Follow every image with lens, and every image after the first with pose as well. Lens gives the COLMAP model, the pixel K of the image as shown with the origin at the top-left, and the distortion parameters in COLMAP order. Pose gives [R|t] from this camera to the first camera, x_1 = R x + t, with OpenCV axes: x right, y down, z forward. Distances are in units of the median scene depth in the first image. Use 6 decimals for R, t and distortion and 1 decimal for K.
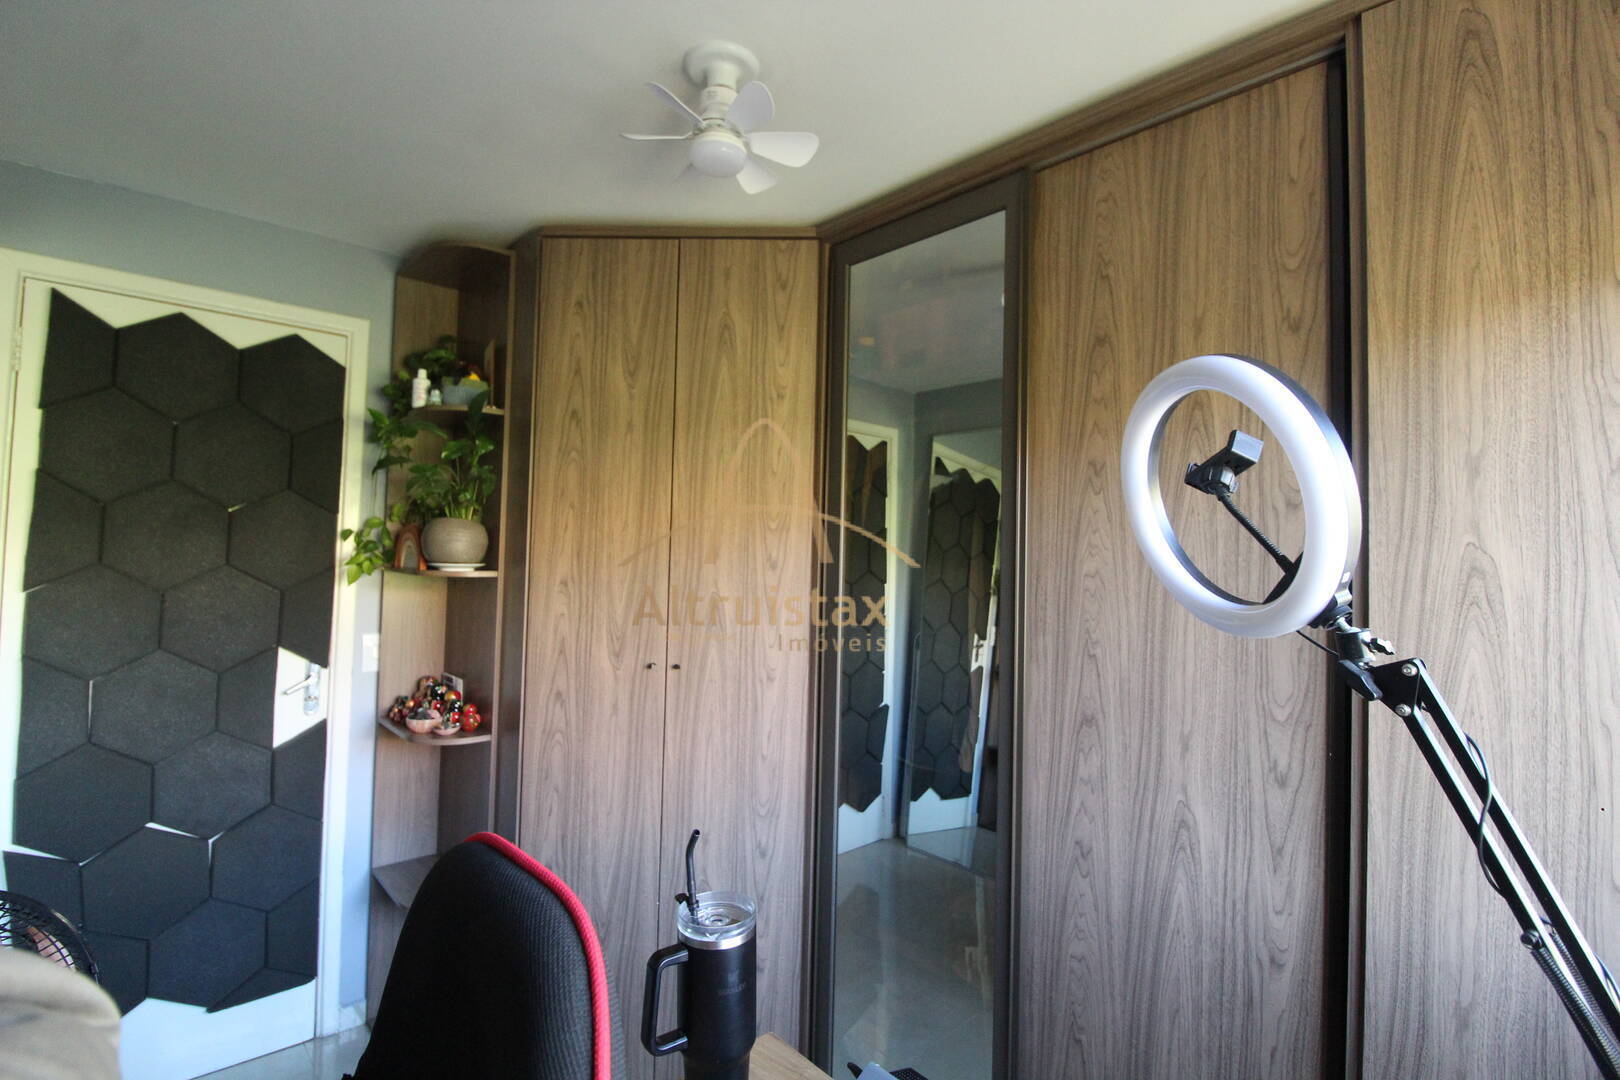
lens RADIAL K [[750.8, 0, 811.1], [0, 750.8, 530.0], [0, 0, 1]] dist [-0.001375, -0.012560]
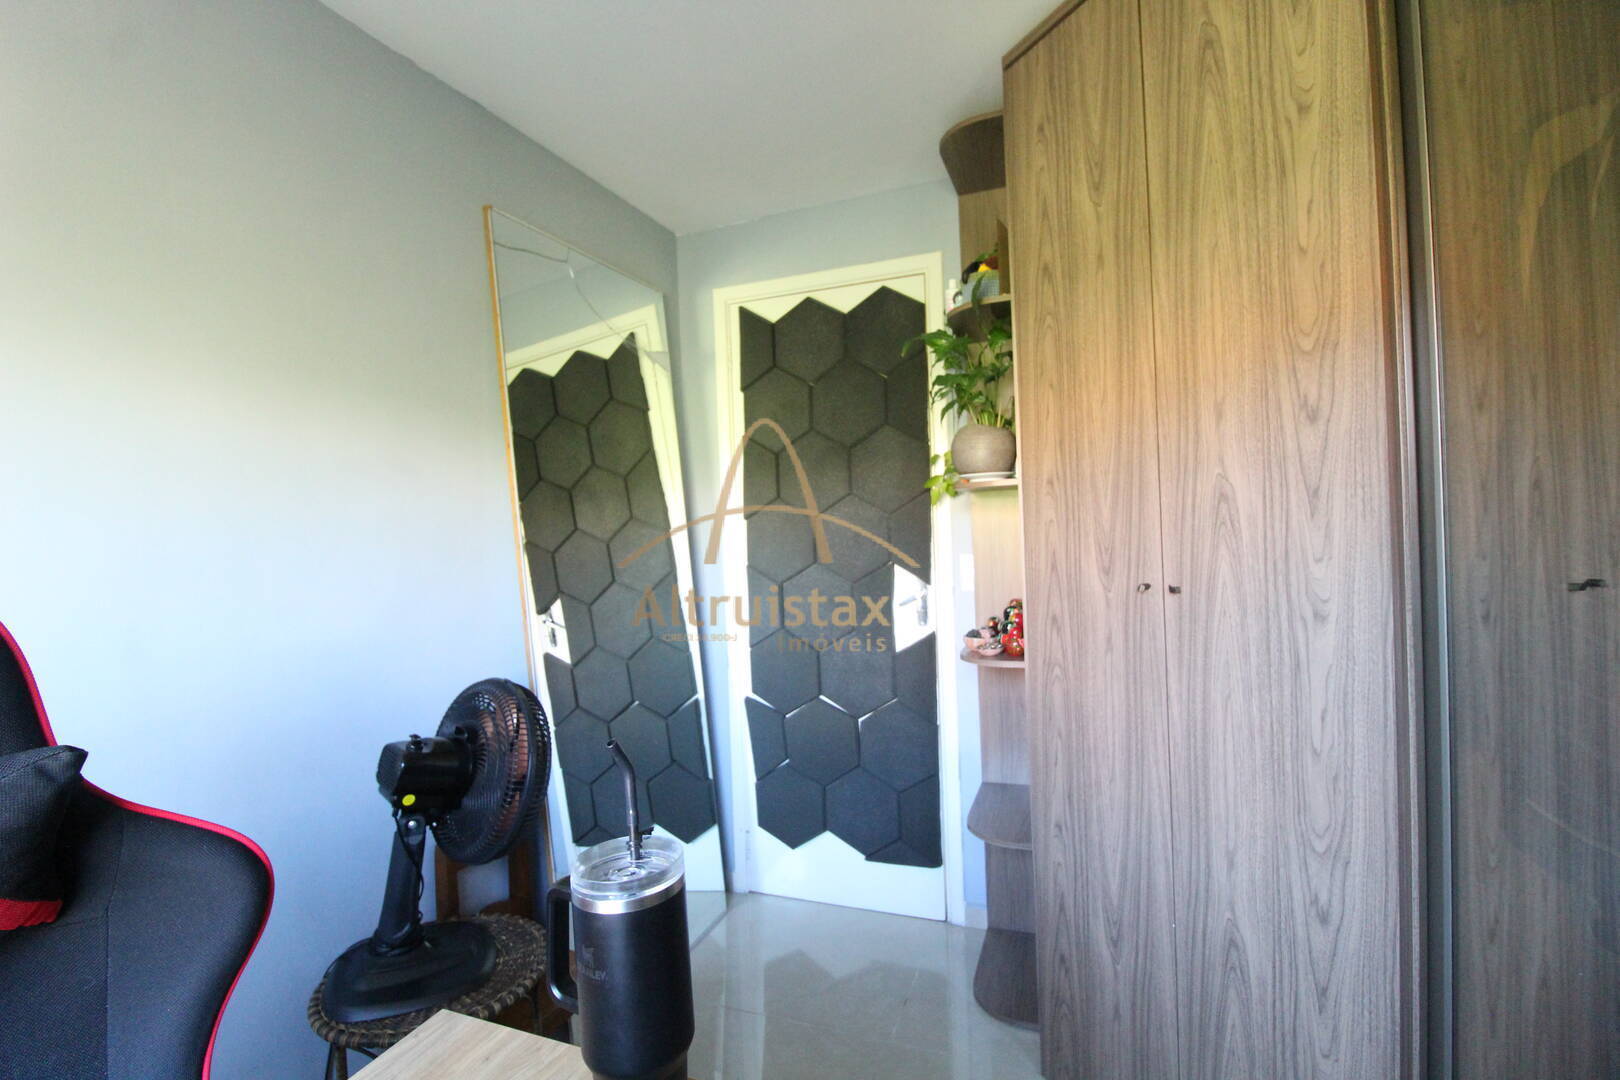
lens RADIAL K [[750.8, 0, 811.1], [0, 750.8, 530.0], [0, 0, 1]] dist [-0.001375, -0.012560]
pose [[0.437674, -0.036267, -0.898402, 0.282929], [0.083830, 0.996480, 0.000613, 0.100432], [0.895217, -0.075582, 0.439174, 0.414244]]
